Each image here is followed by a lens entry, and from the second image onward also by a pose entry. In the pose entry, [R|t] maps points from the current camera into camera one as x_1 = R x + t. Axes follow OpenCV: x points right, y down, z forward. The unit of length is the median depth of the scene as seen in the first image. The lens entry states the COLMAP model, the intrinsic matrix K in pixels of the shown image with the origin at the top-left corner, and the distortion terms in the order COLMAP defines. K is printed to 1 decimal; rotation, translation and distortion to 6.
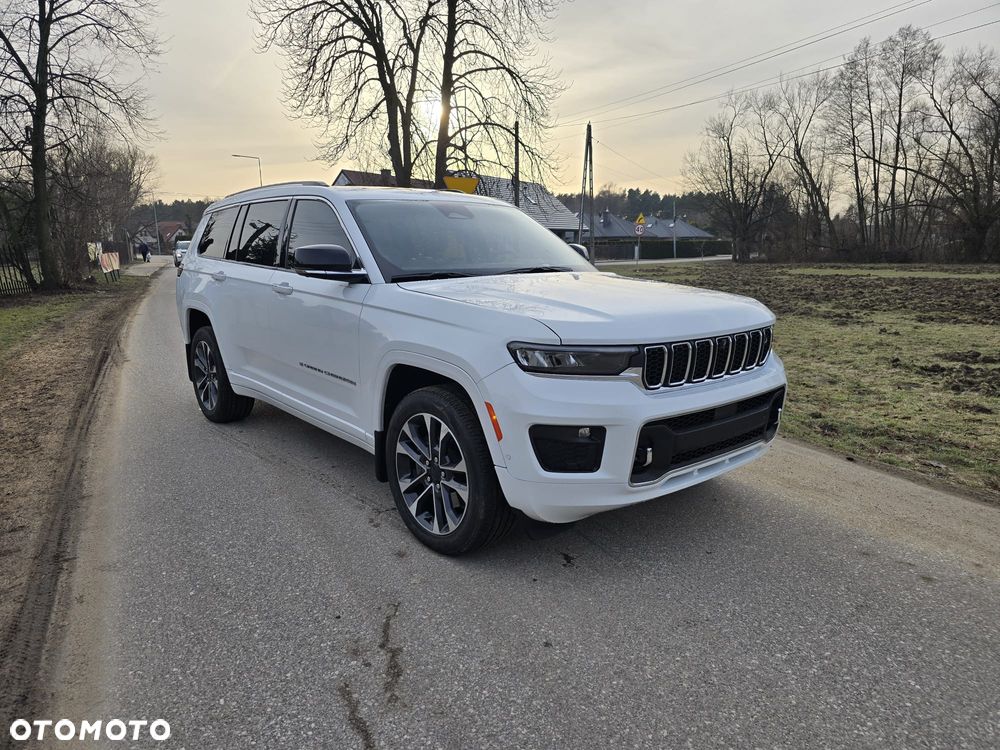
lens RADIAL K [[670.9, 0, 506.1], [0, 670.9, 381.3], [0, 0, 1]] dist [0.065167, -0.058204]
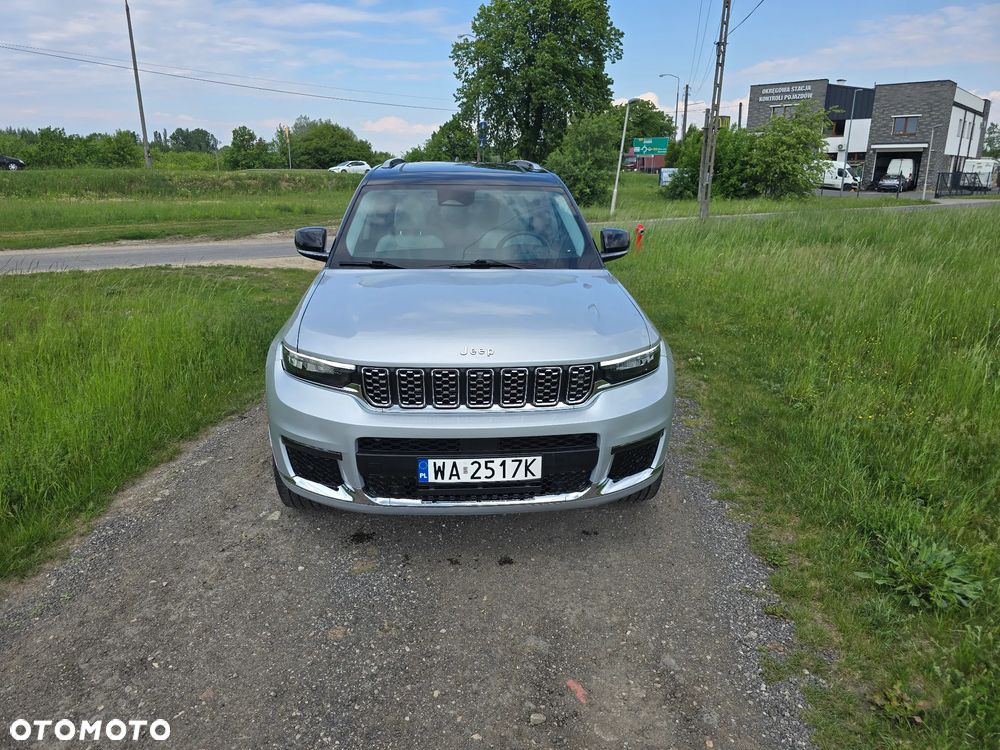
lens RADIAL K [[670.9, 0, 493.4], [0, 670.9, 361.9], [0, 0, 1]] dist [0.065167, -0.058204]
pose [[0.802276, 0.176047, -0.570404, 0.505056], [-0.125804, 0.983927, 0.126731, -0.113655], [0.583546, -0.029914, 0.811529, 0.147402]]
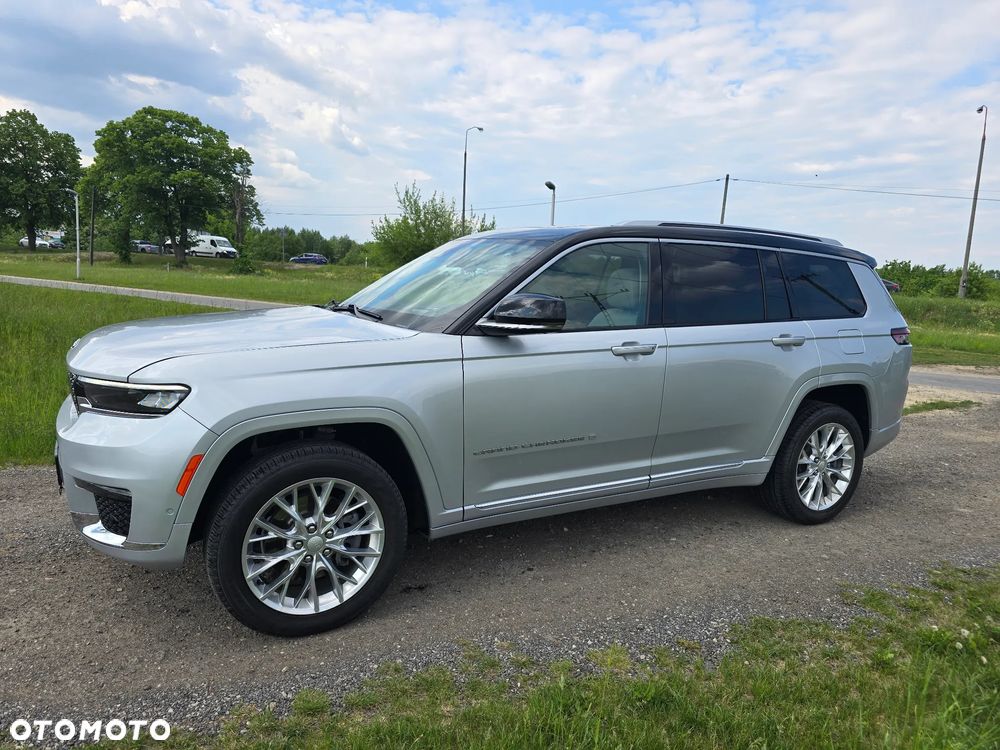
lens RADIAL K [[670.9, 0, 497.4], [0, 670.9, 369.6], [0, 0, 1]] dist [0.065167, -0.058204]
pose [[-0.201099, 0.132356, -0.970588, 0.693135], [-0.240108, 0.953943, 0.179835, -0.226624], [0.949688, 0.269210, -0.160057, 1.036640]]
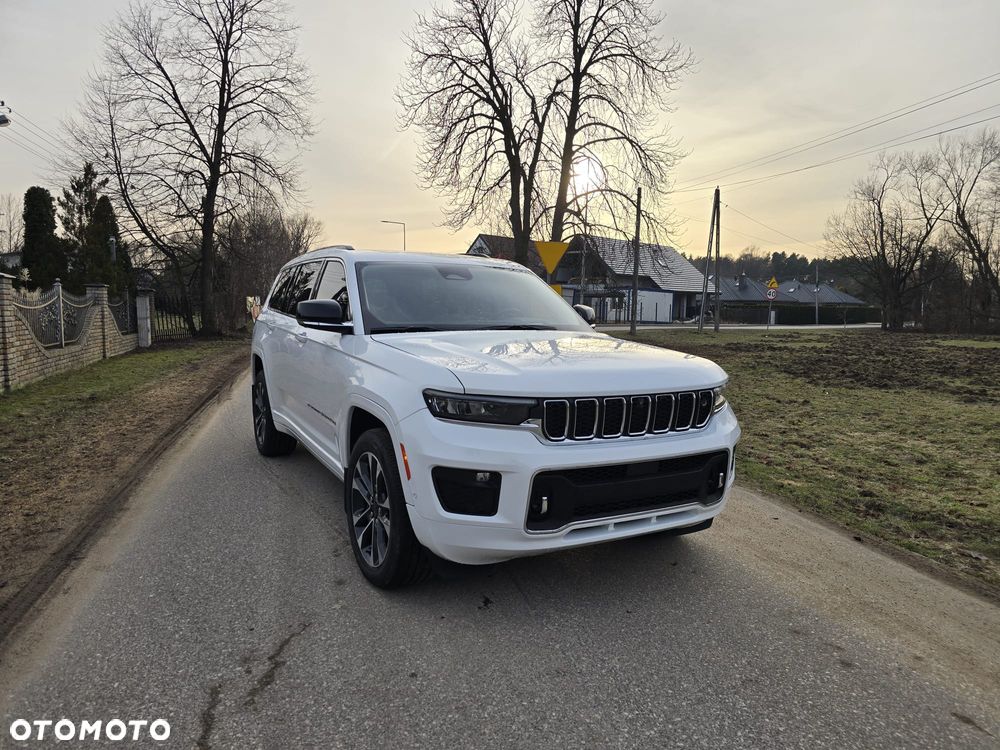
lens RADIAL K [[670.9, 0, 508.2], [0, 670.9, 380.1], [0, 0, 1]] dist [0.065167, -0.058204]
pose [[0.979922, 0.045128, -0.194207, 0.187124], [-0.062234, 0.994613, -0.082901, 0.004439], [0.189419, 0.093323, 0.977451, -0.023654]]
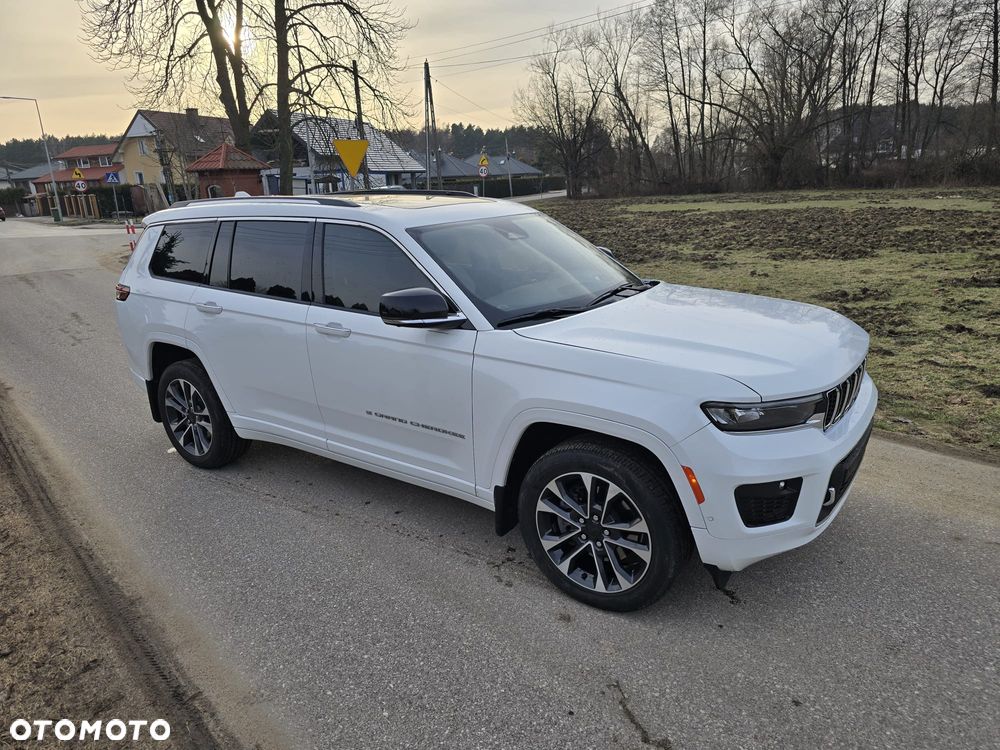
lens RADIAL K [[670.9, 0, 507.8], [0, 670.9, 375.2], [0, 0, 1]] dist [0.065167, -0.058204]
pose [[0.966347, -0.107490, 0.233709, -0.262270], [0.088371, 0.991938, 0.090823, -0.112617], [-0.241588, -0.067114, 0.968055, 0.067011]]
